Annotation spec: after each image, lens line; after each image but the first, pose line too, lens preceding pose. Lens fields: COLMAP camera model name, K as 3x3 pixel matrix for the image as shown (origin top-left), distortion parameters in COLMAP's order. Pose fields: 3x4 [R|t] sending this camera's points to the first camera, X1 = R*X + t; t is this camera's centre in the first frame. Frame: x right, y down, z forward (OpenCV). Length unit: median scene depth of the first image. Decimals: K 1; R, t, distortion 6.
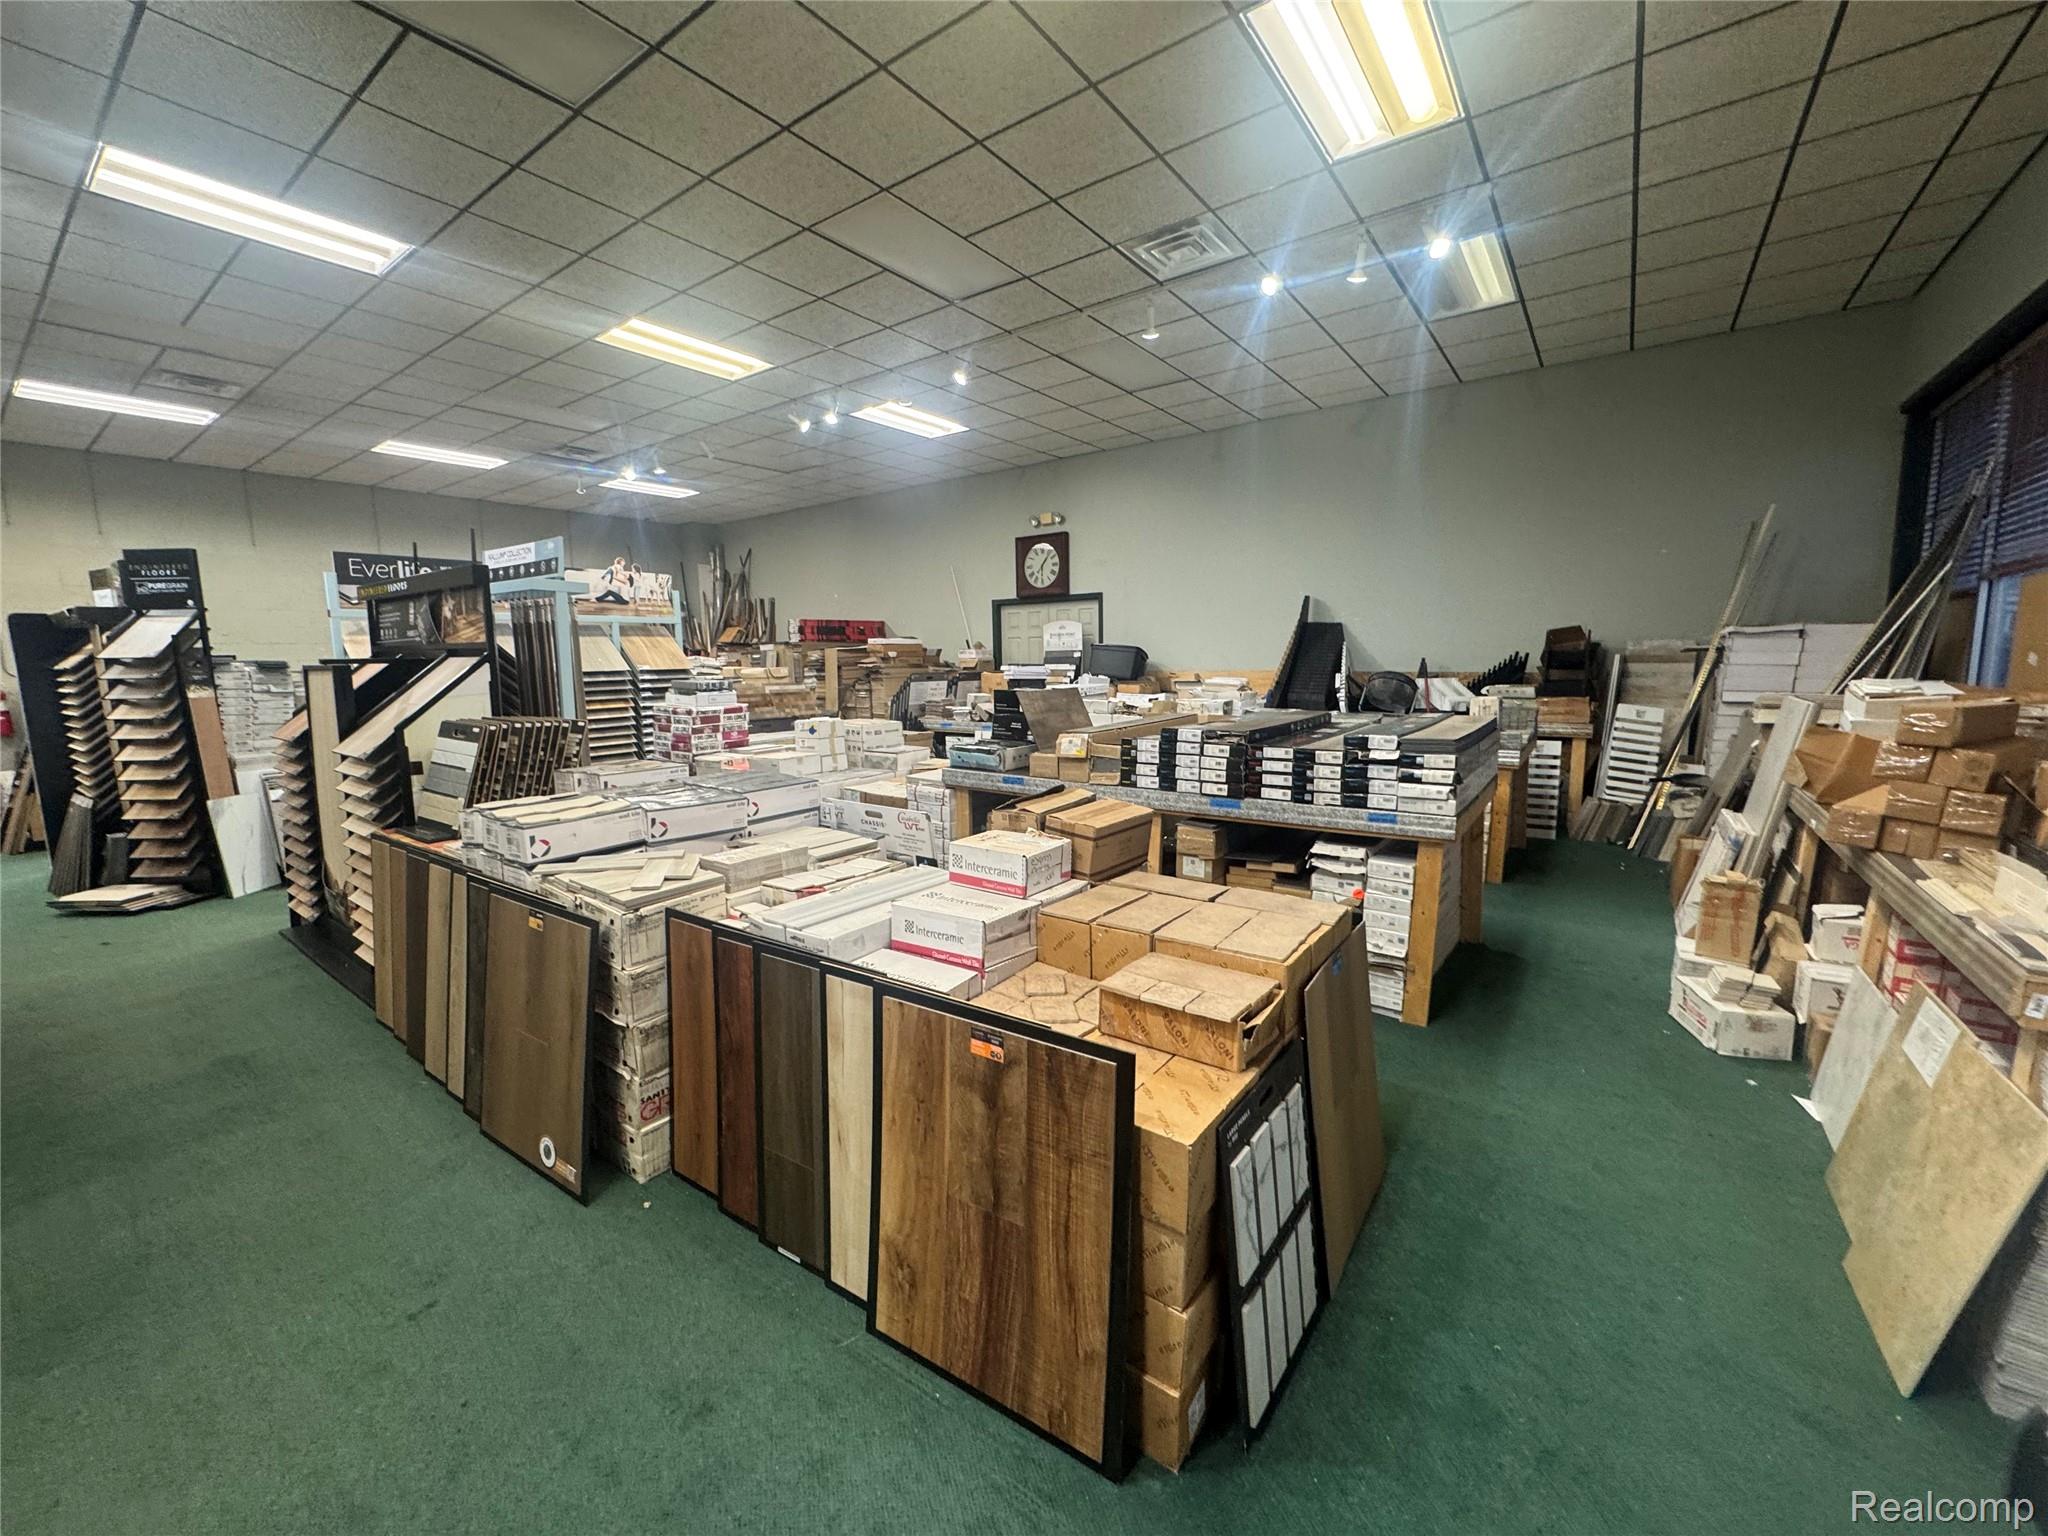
lens RADIAL K [[811.9, 0, 1024.0], [0, 811.9, 768.0], [0, 0, 1]] dist [-0.000526, -0.000147]
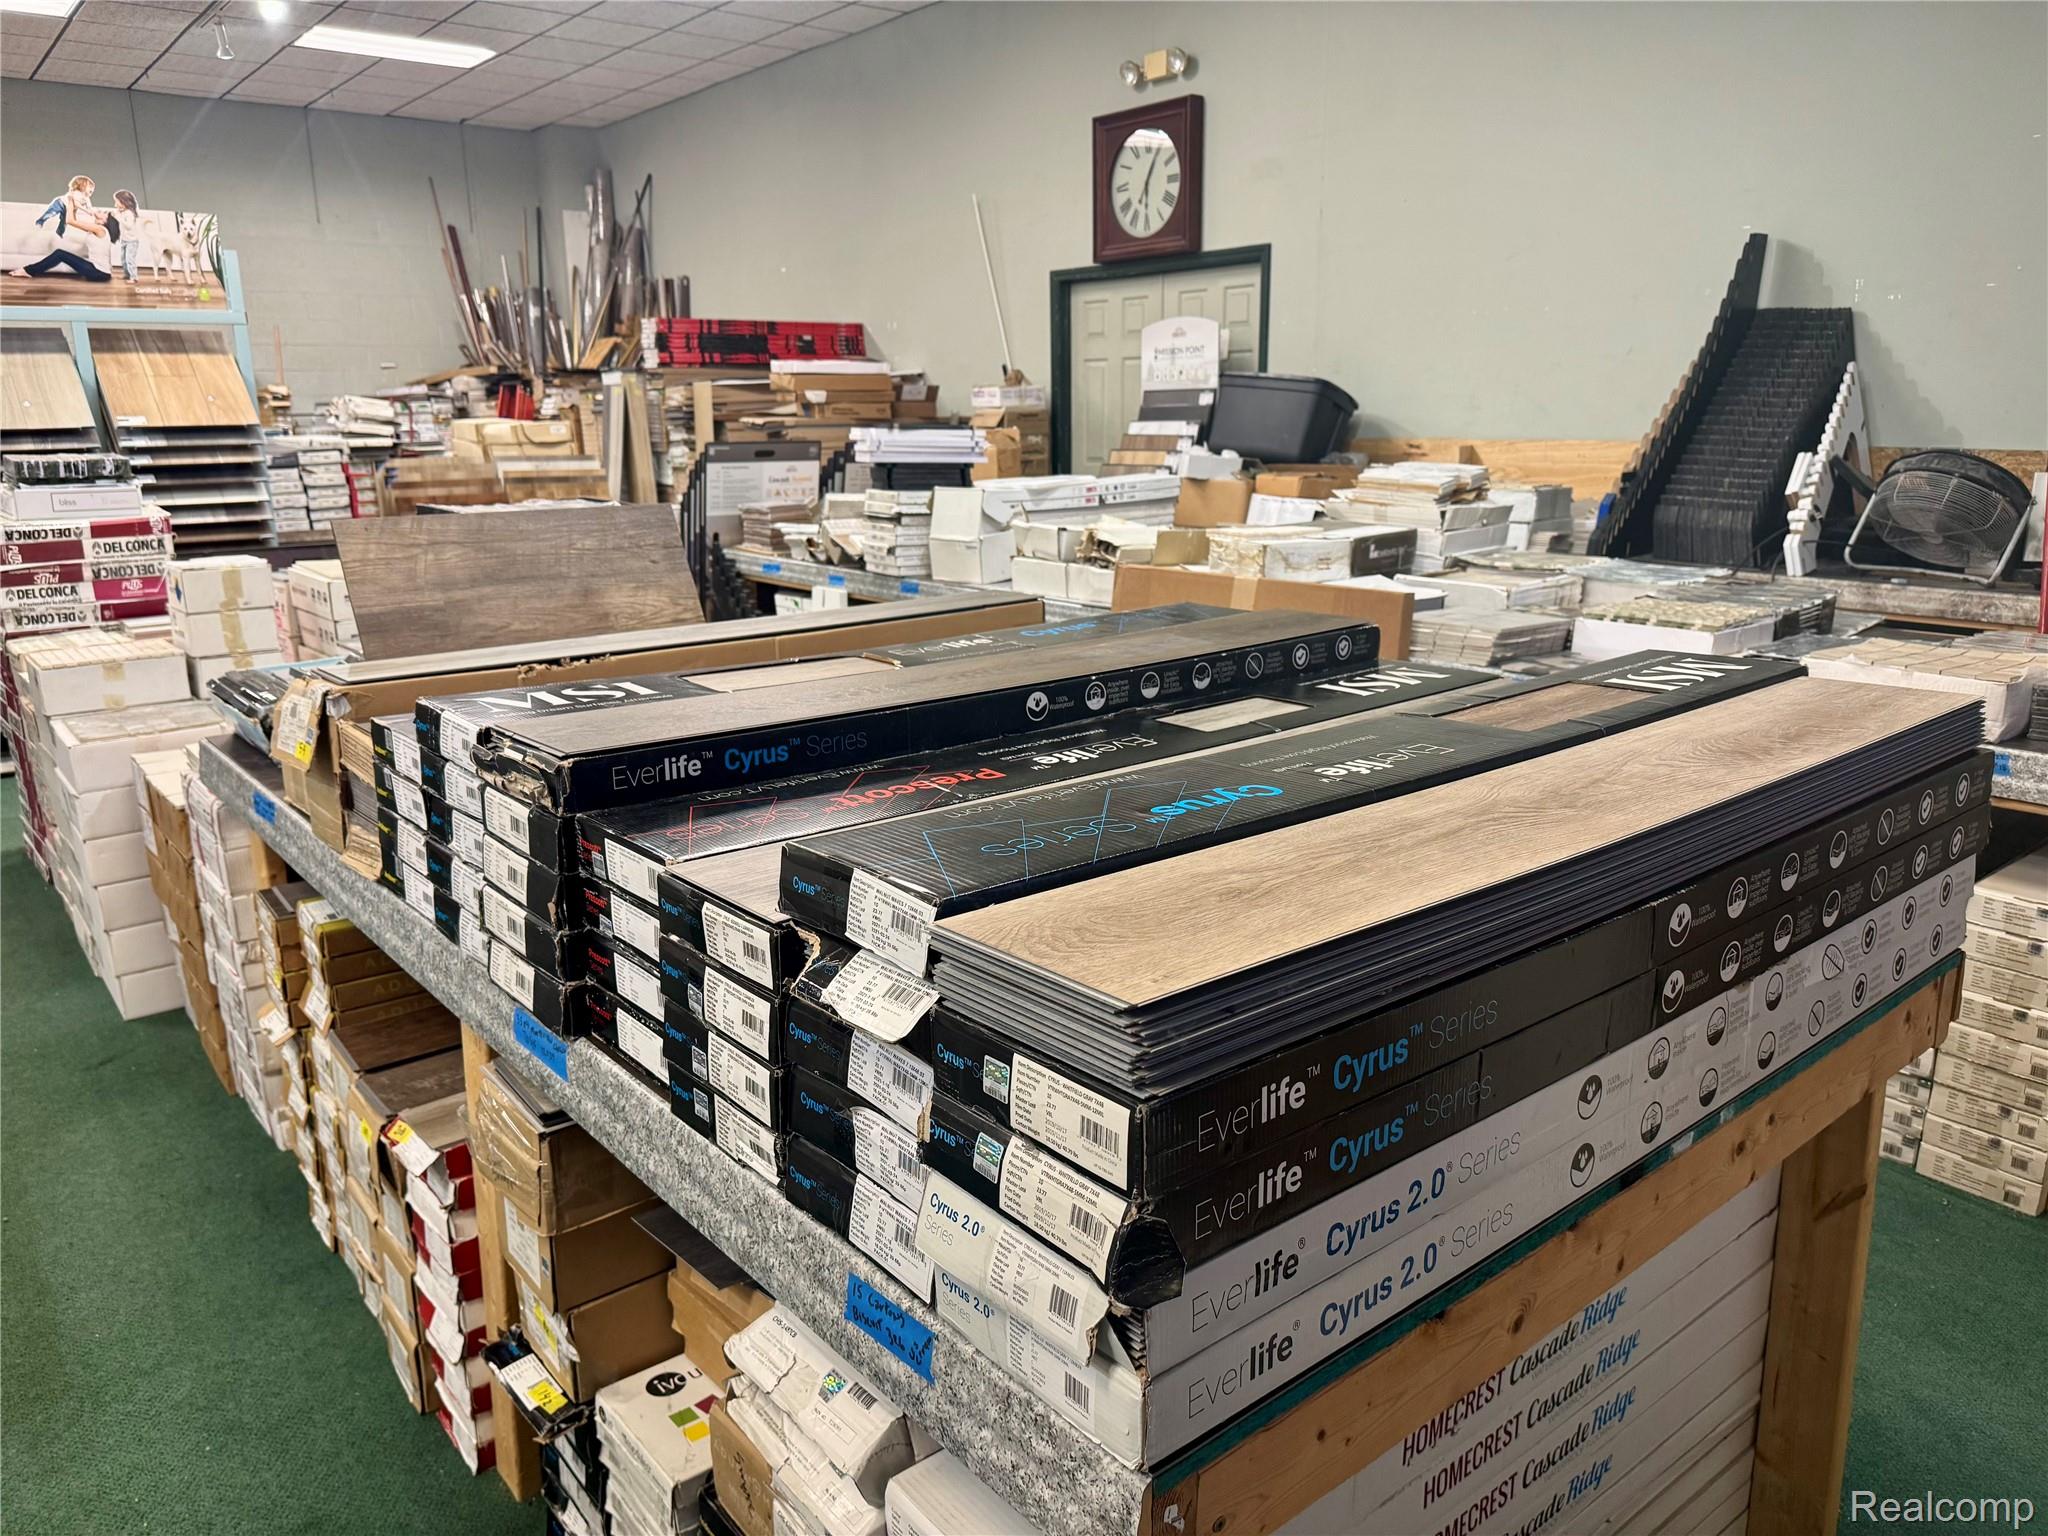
lens RADIAL K [[1449.8, 0, 1024.0], [0, 1449.8, 768.0], [0, 0, 1]] dist [0.069429, -0.091759]
pose [[0.969274, 0.064300, -0.237431, 0.220271], [-0.037426, 0.992543, 0.116011, -0.041837], [0.243120, -0.103561, 0.964452, 0.284413]]
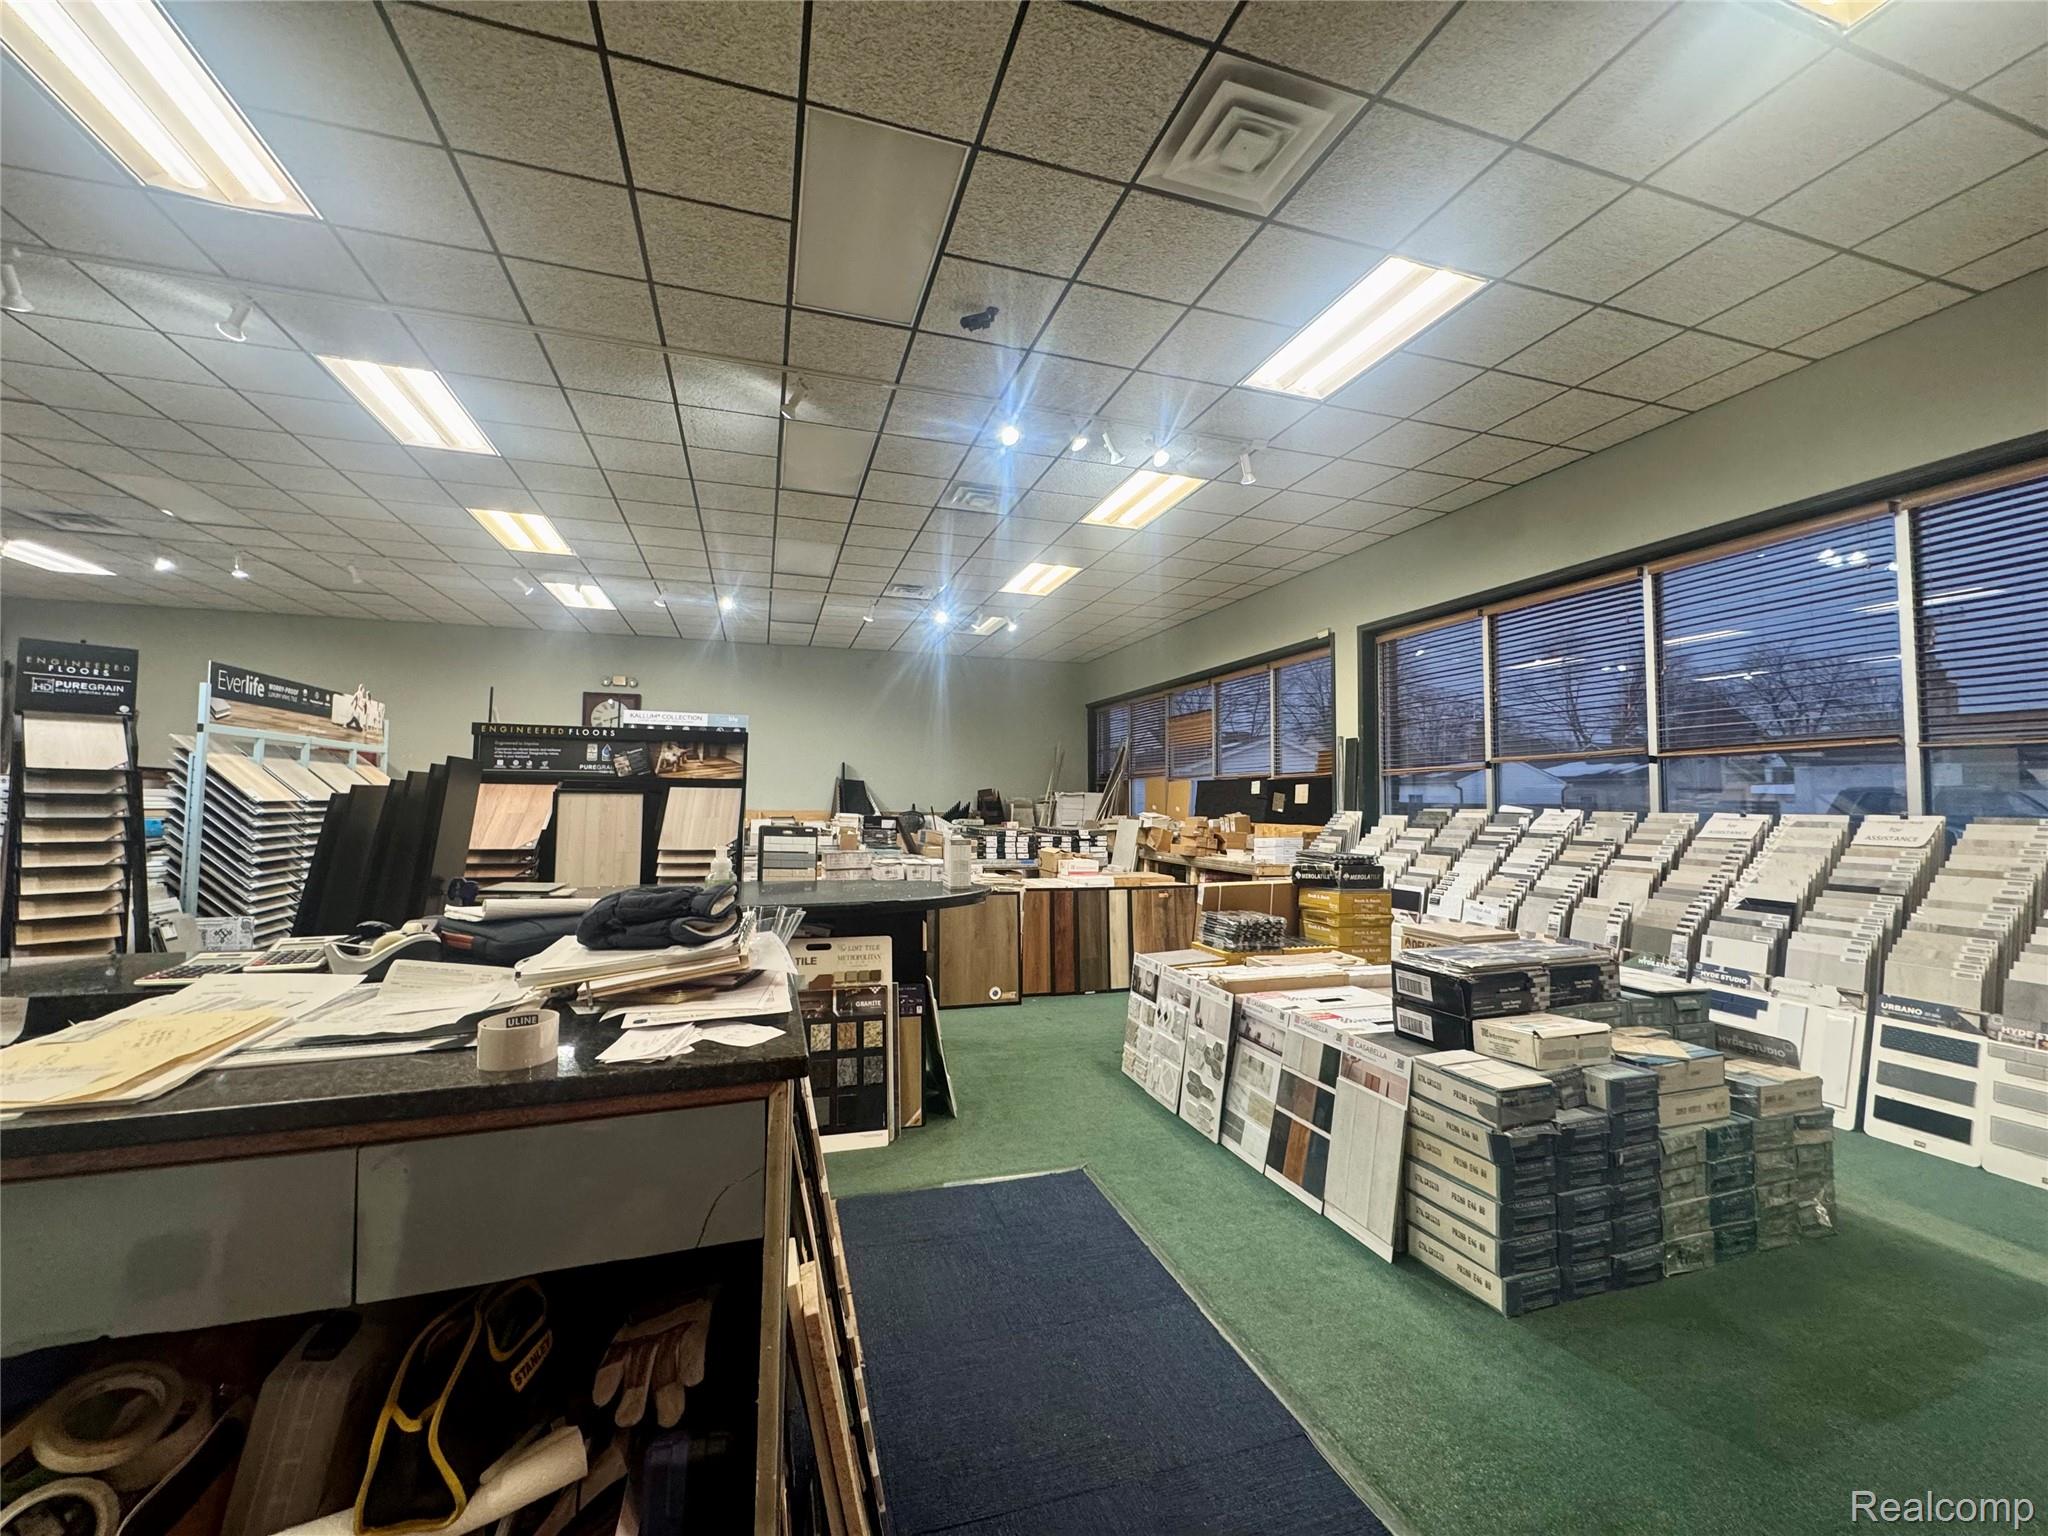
lens RADIAL K [[811.9, 0, 1024.0], [0, 811.9, 768.0], [0, 0, 1]] dist [-0.000526, -0.000147]
pose [[0.581802, 0.055852, 0.811410, -0.776751], [0.092580, 0.986608, -0.134293, 0.041793], [-0.808044, 0.153252, 0.568840, -0.170982]]
